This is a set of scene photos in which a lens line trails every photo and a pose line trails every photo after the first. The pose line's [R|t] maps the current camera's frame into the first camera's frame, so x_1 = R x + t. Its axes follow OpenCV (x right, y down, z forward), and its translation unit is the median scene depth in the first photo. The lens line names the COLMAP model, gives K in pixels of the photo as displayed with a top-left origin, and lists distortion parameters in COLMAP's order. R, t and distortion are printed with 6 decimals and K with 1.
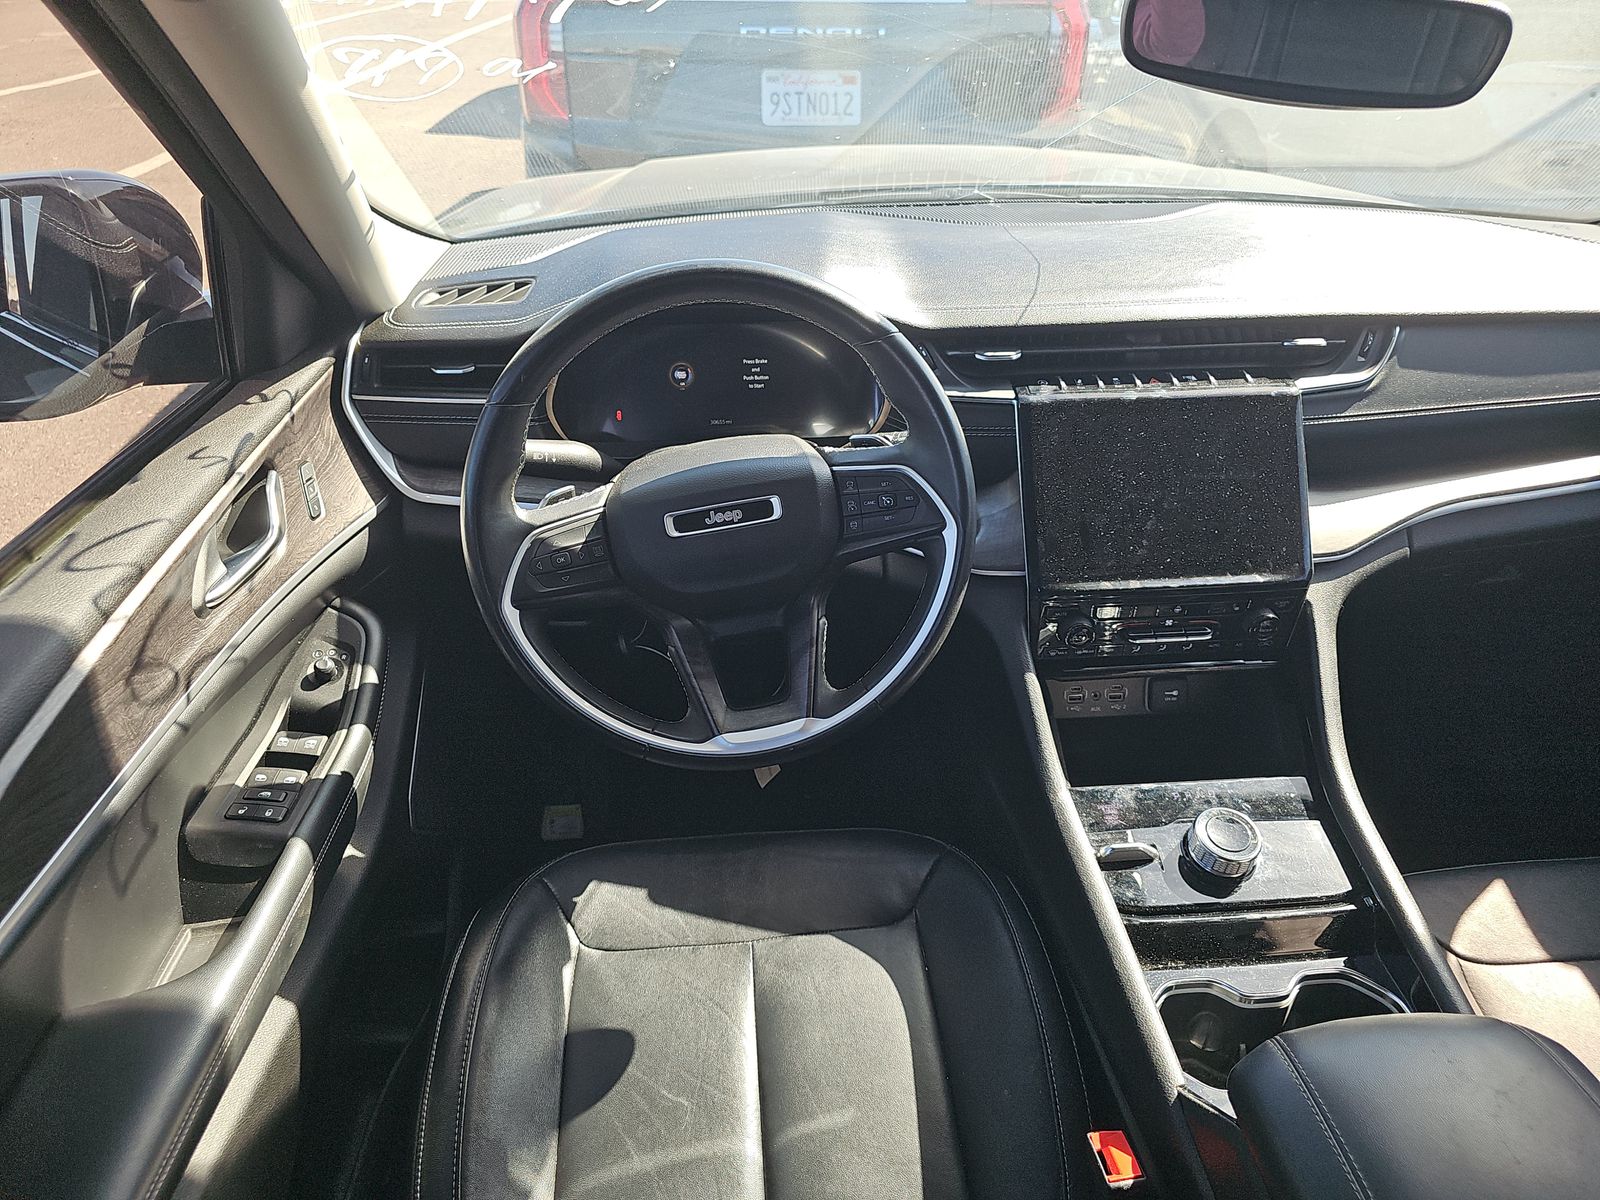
lens RADIAL K [[998.2, 0, 800.0], [0, 998.2, 600.0], [0, 0, 1]] dist [0.047014, -0.052705]
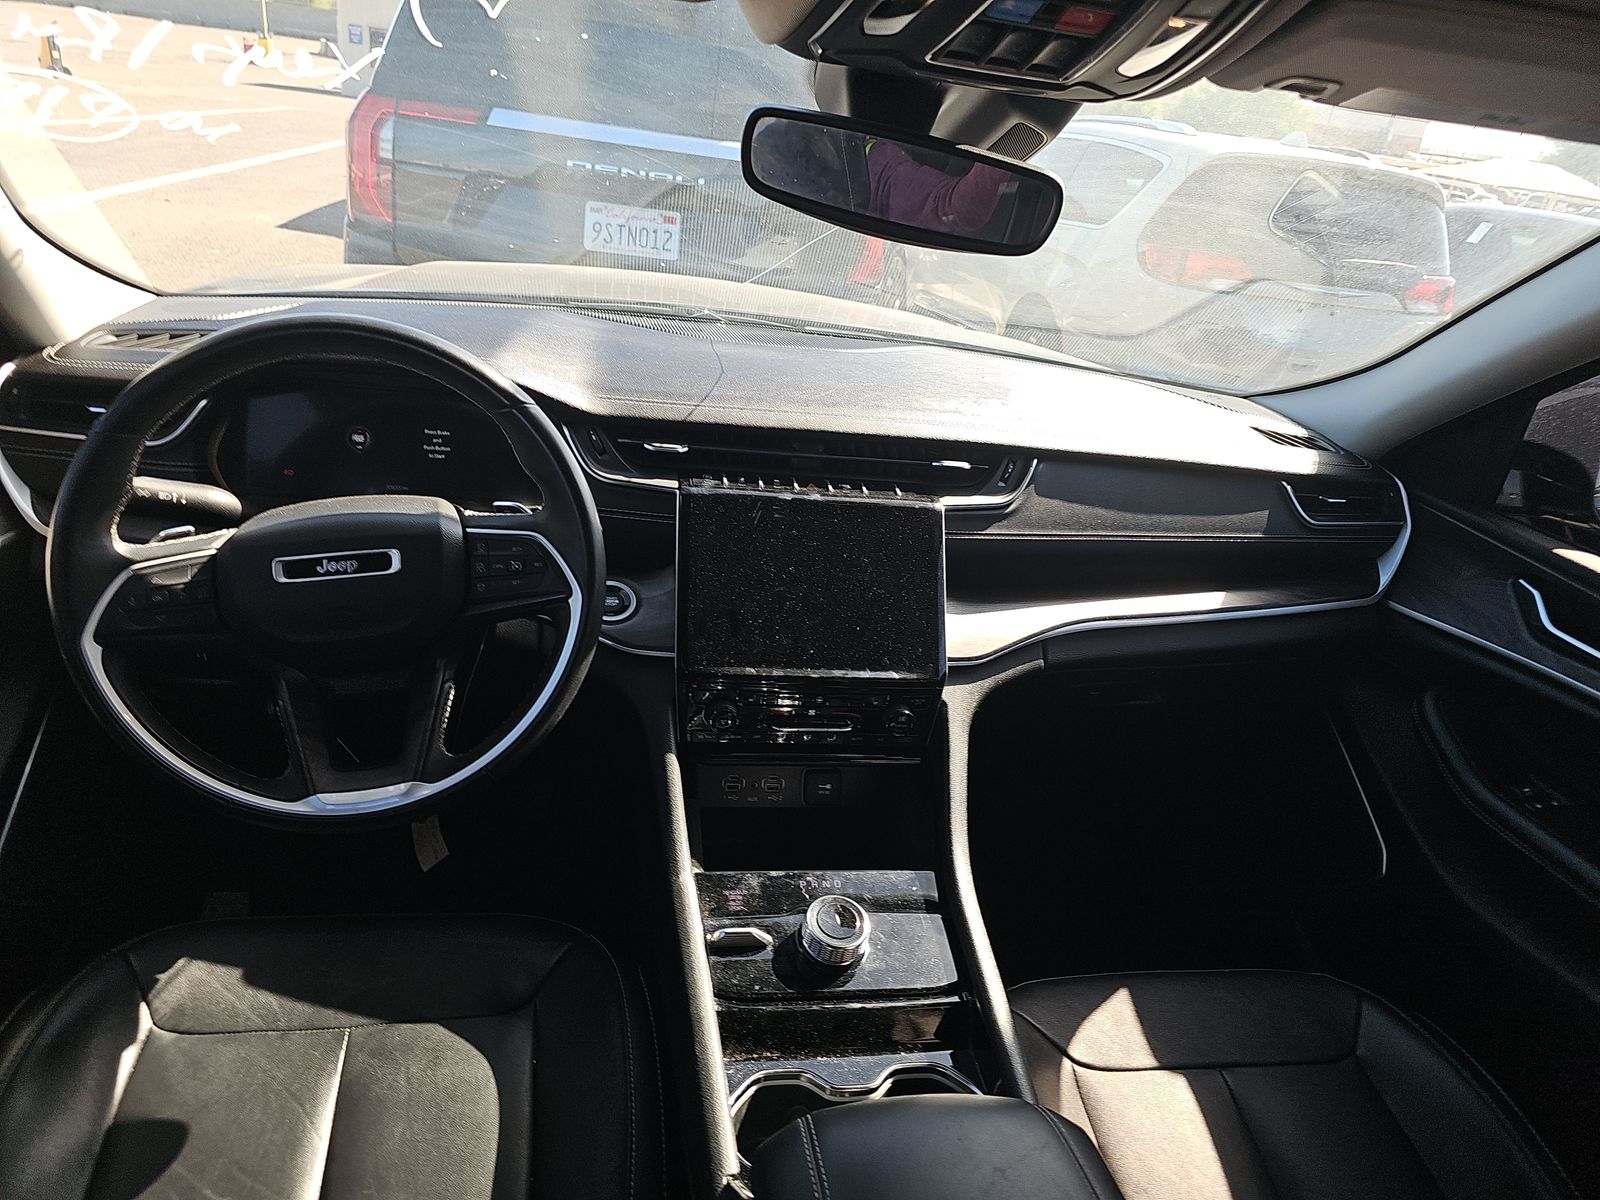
lens RADIAL K [[998.2, 0, 800.0], [0, 998.2, 600.0], [0, 0, 1]] dist [0.047014, -0.052705]
pose [[0.989870, 0.077984, 0.118641, 0.225035], [-0.061191, 0.988381, -0.139137, 0.051580], [-0.128113, 0.130468, 0.983140, -0.027105]]
